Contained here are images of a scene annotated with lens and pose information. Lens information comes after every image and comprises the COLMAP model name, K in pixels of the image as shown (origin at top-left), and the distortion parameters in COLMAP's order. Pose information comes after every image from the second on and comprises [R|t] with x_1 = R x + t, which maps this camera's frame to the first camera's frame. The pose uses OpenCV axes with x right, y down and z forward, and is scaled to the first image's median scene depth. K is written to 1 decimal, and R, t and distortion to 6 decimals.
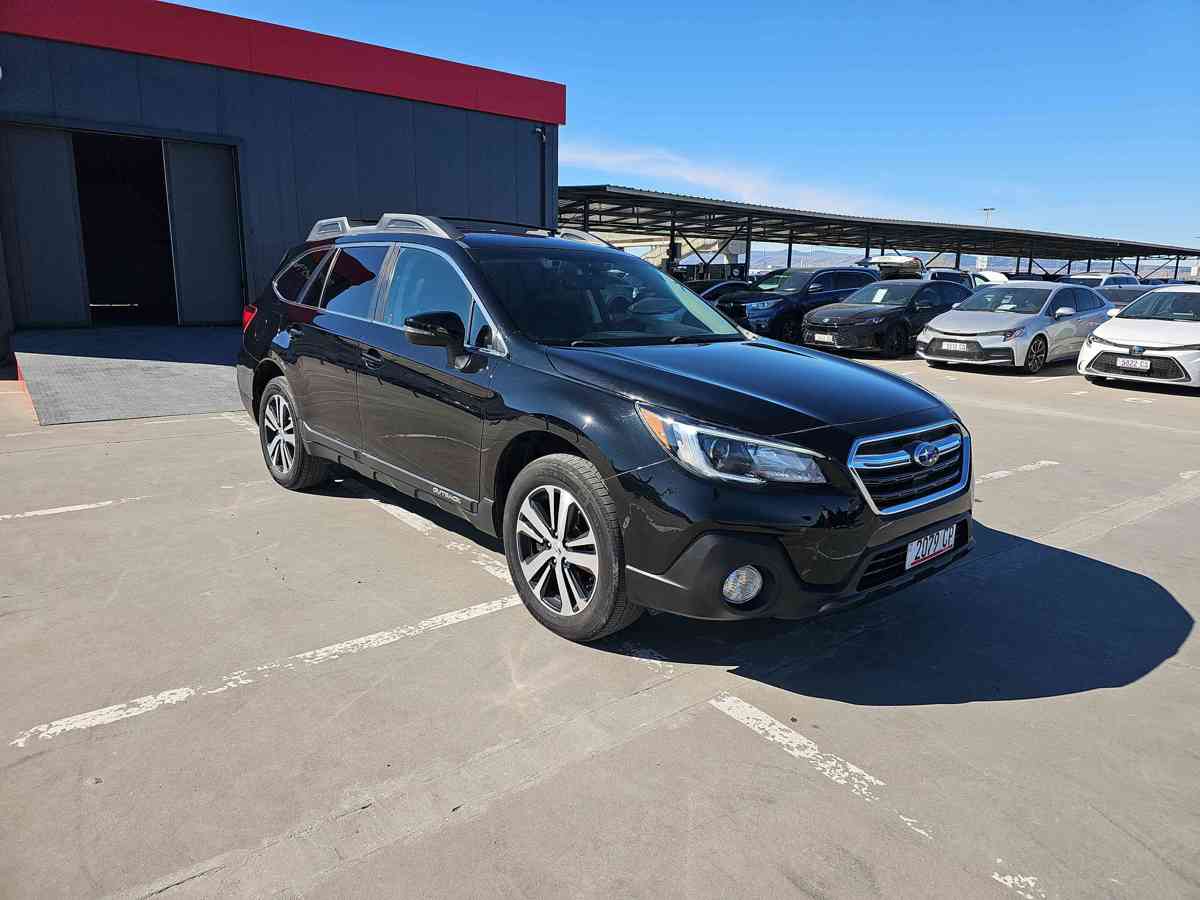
lens RADIAL K [[780.7, 0, 603.1], [0, 780.7, 447.0], [0, 0, 1]] dist [0.079750, -0.078356]
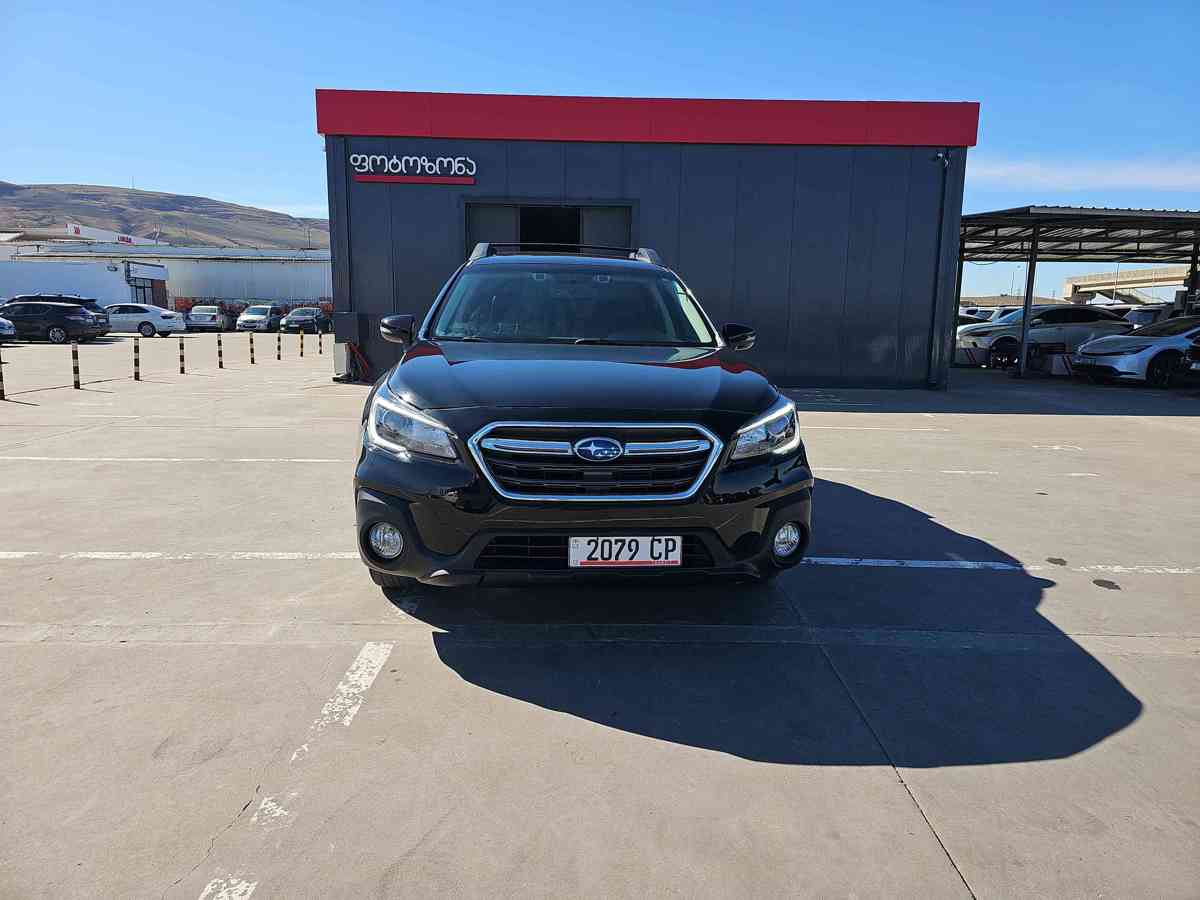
lens RADIAL K [[780.7, 0, 603.1], [0, 780.7, 447.0], [0, 0, 1]] dist [0.079750, -0.078356]
pose [[0.796965, 0.088439, -0.597516, 0.661997], [-0.124055, 0.992101, -0.018622, 0.016097], [0.591149, 0.088965, 0.801641, 0.168939]]
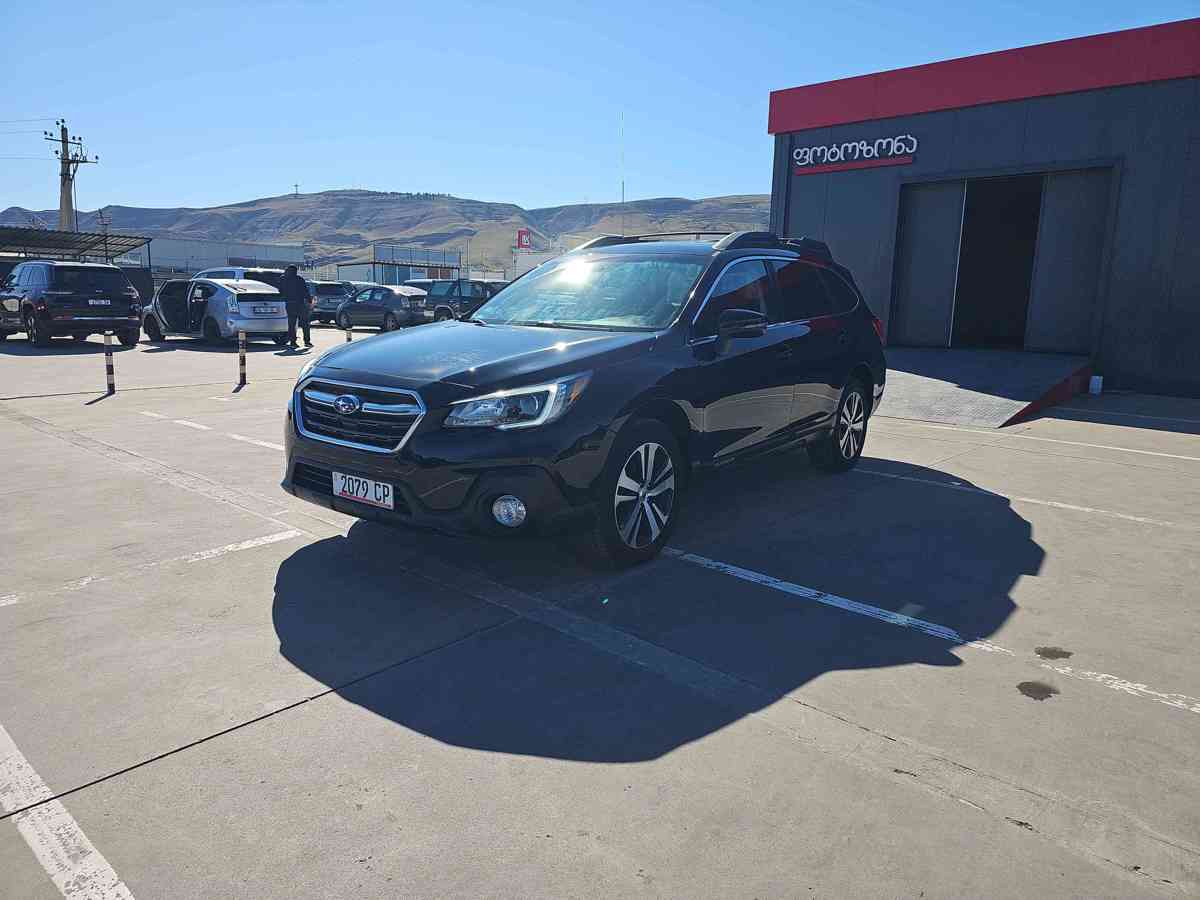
lens RADIAL K [[780.7, 0, 603.1], [0, 780.7, 447.0], [0, 0, 1]] dist [0.079750, -0.078356]
pose [[0.182499, 0.164813, -0.969294, 1.116921], [-0.218109, 0.968074, 0.123539, -0.108654], [0.958709, 0.188866, 0.212620, 0.769163]]
